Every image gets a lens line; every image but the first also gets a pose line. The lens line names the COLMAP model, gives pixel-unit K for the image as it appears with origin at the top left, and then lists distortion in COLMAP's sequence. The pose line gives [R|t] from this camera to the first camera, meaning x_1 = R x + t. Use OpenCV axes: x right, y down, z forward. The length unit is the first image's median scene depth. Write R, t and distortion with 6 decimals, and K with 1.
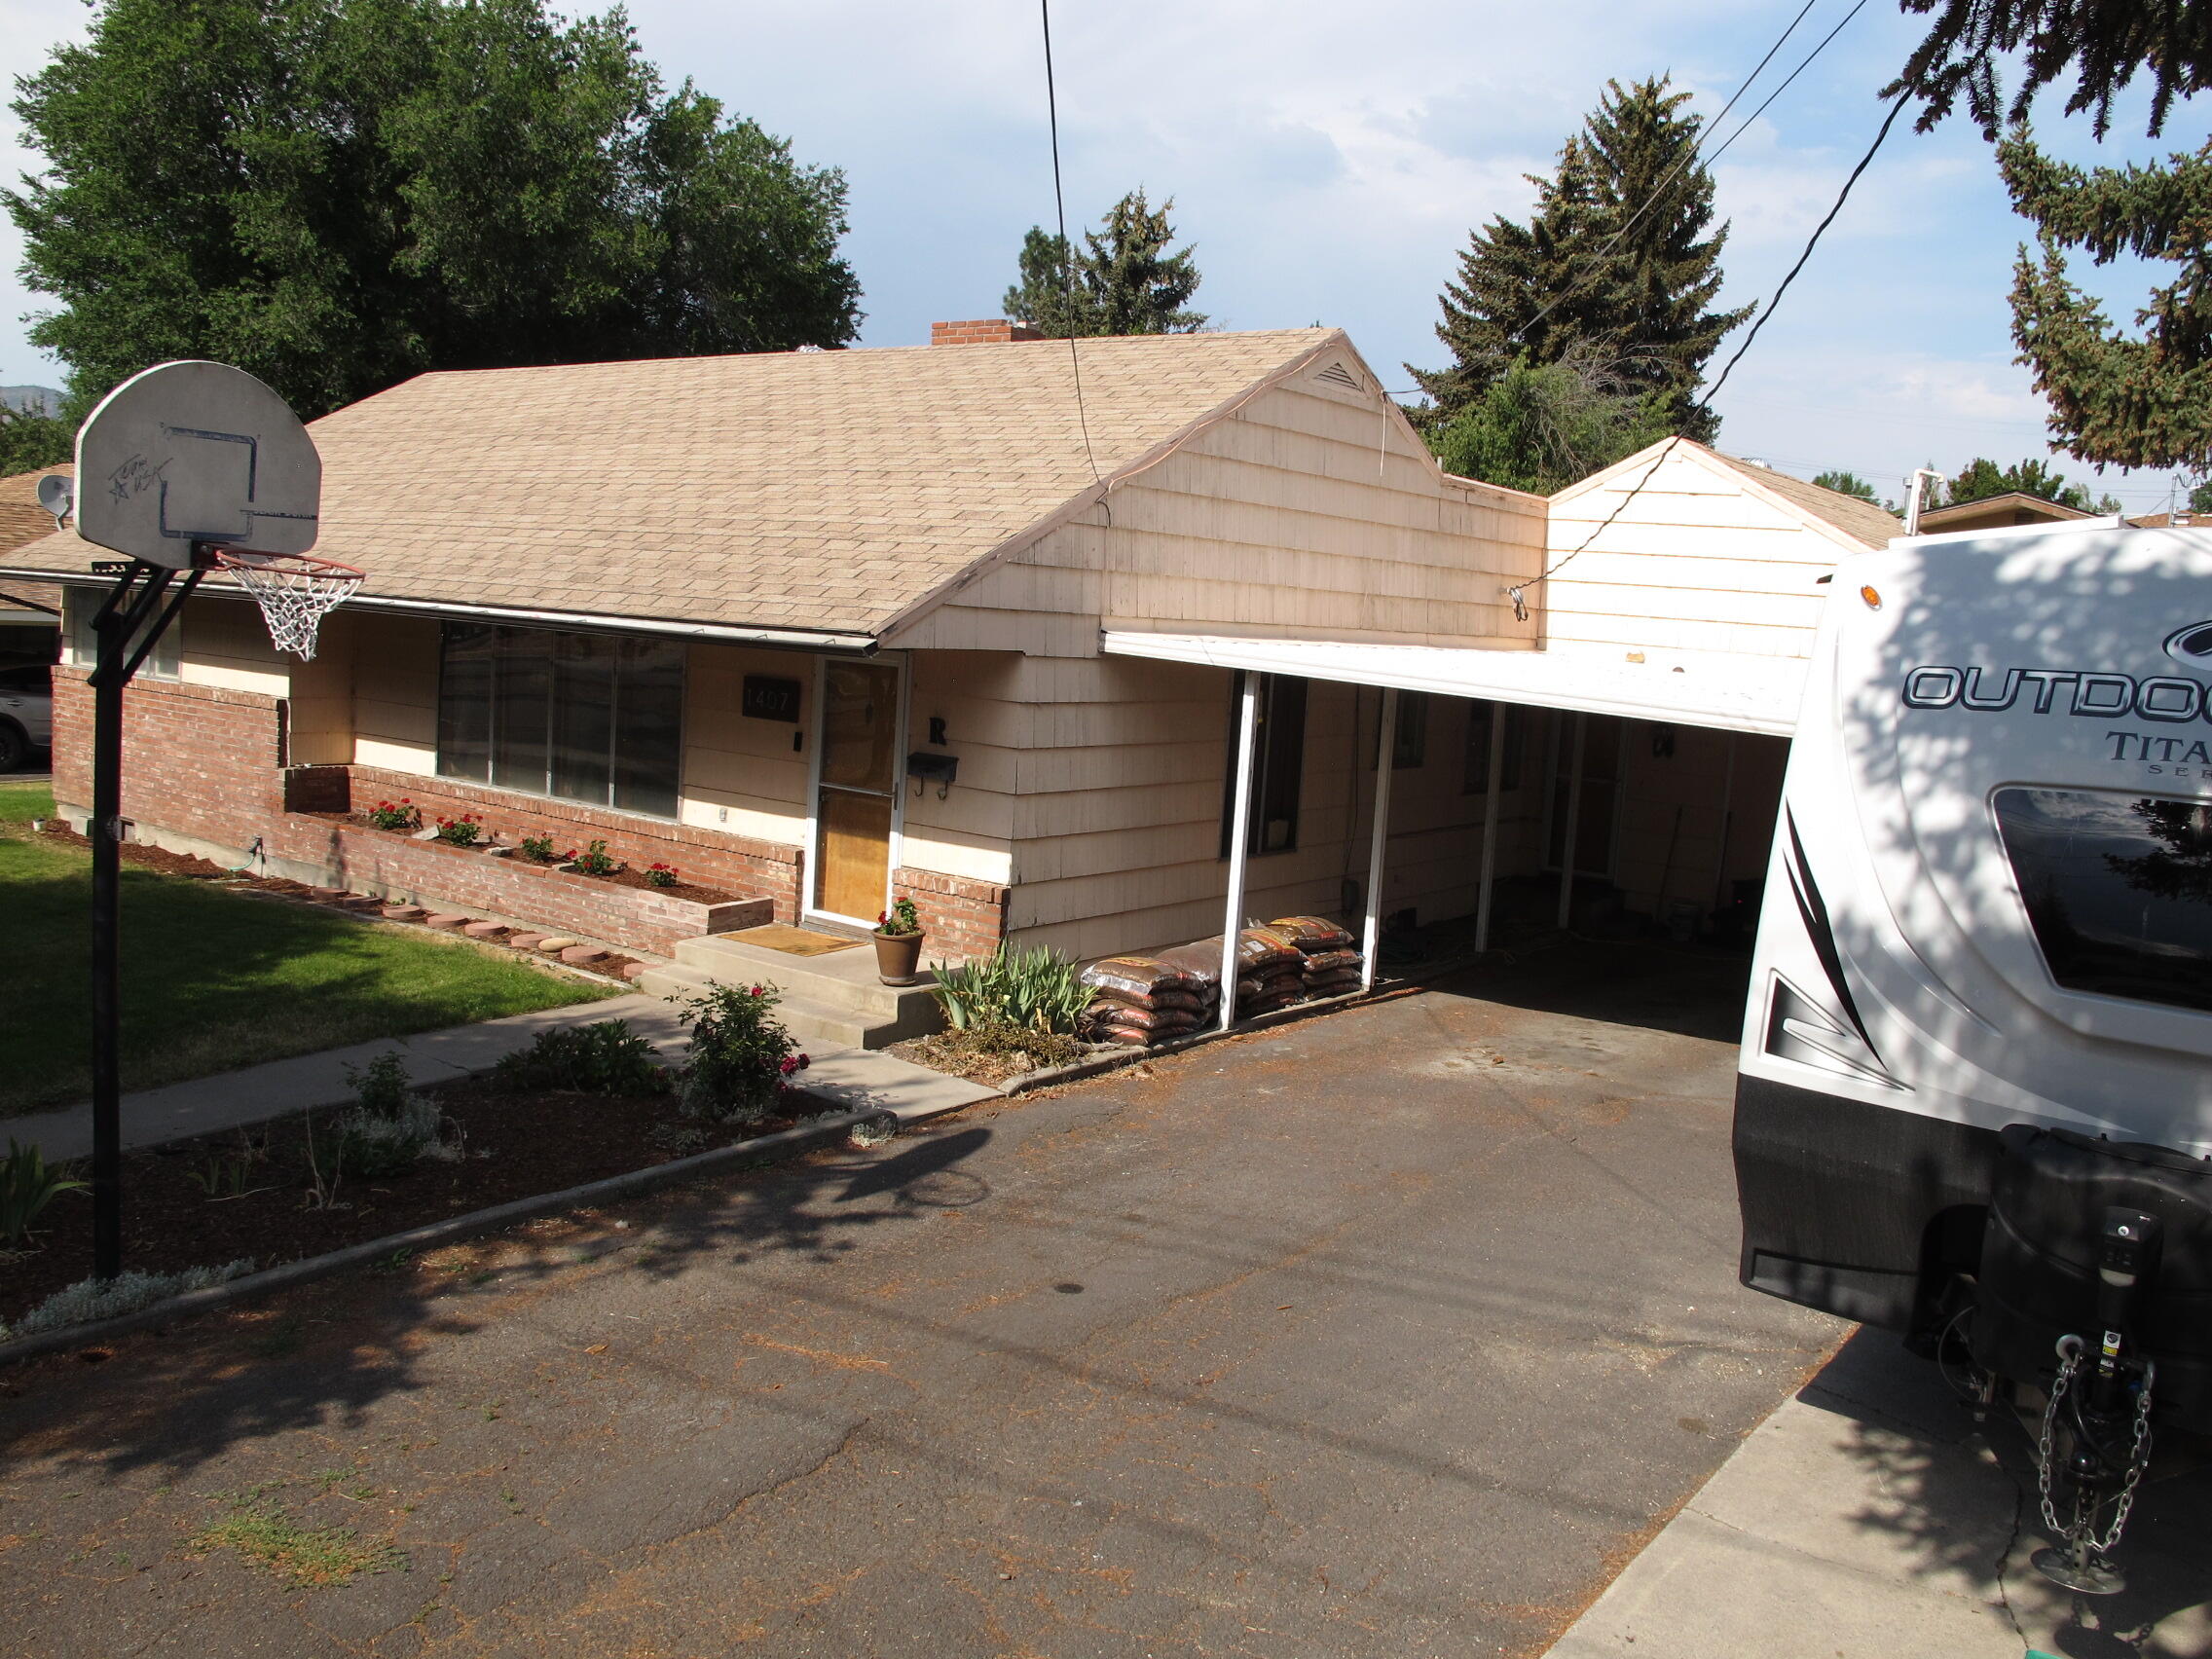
lens RADIAL K [[1845.5, 0, 1106.9], [0, 1845.5, 827.6], [0, 0, 1]] dist [-0.111081, 0.036579]
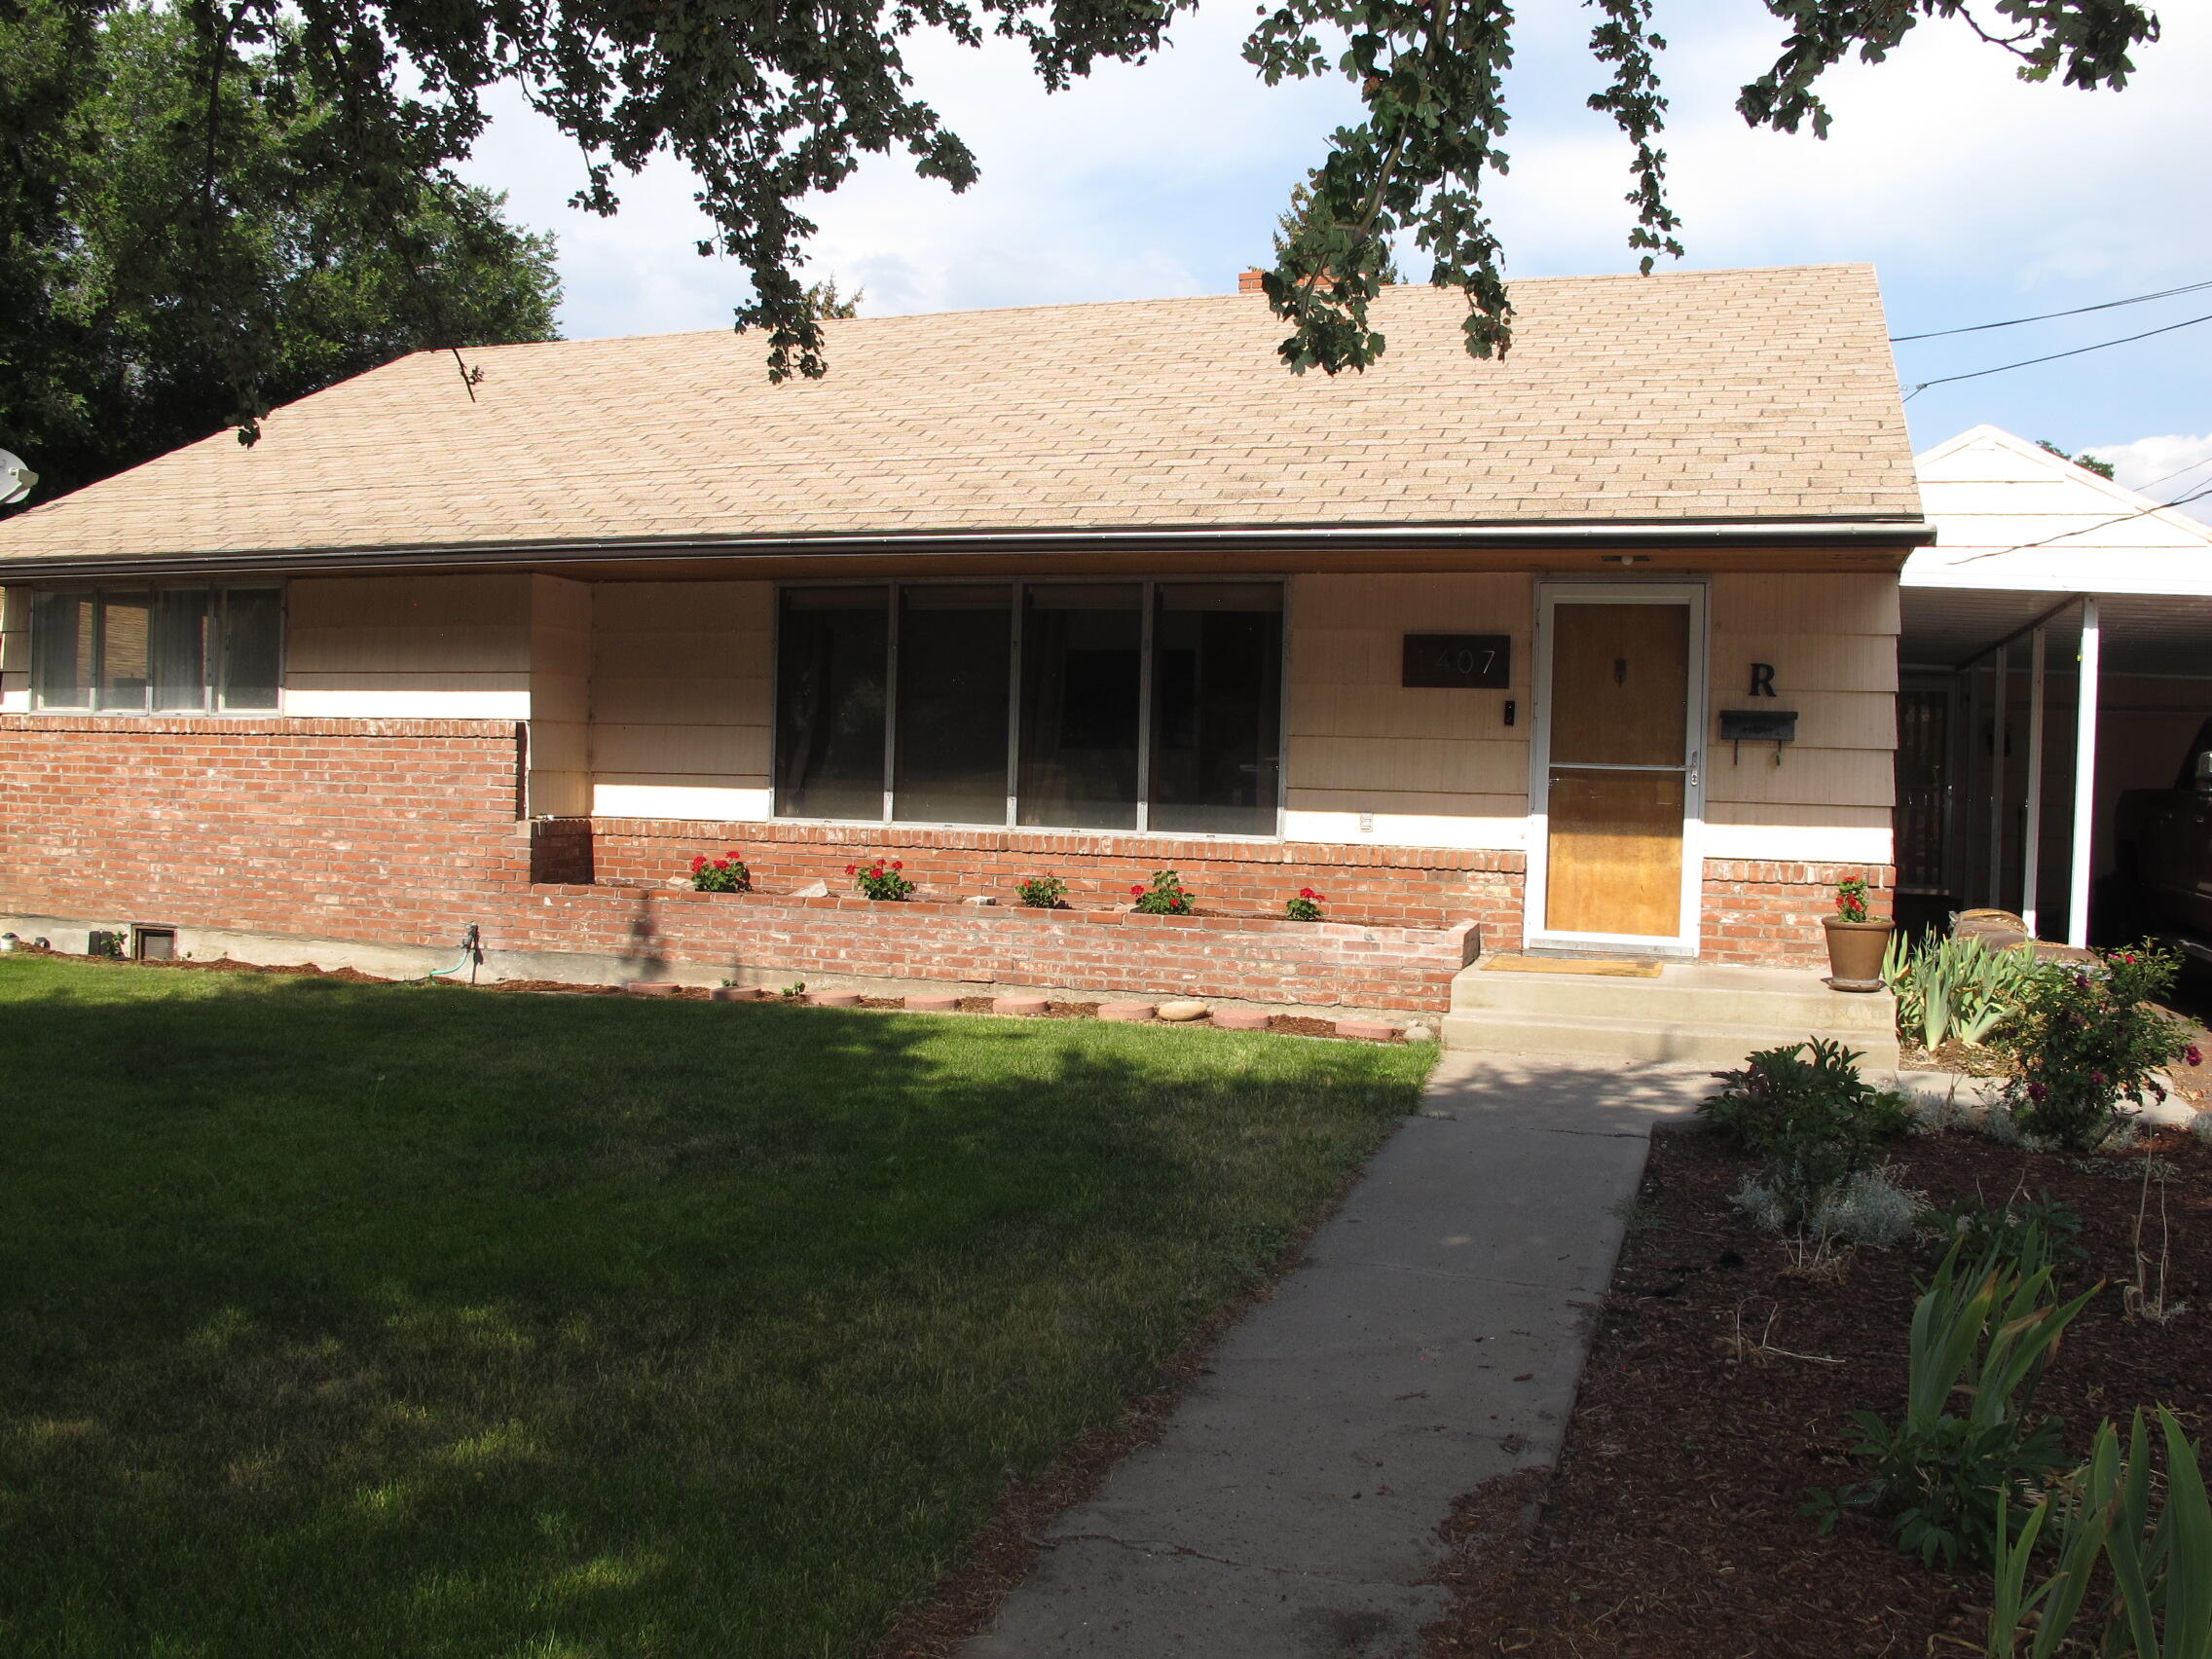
lens RADIAL K [[1845.5, 0, 1104.1], [0, 1845.5, 820.0], [0, 0, 1]] dist [-0.111081, 0.036579]
pose [[0.953451, -0.043302, 0.298422, -0.460754], [0.068893, 0.994742, -0.075772, 0.036041], [-0.293572, 0.092805, 0.951421, 0.269310]]
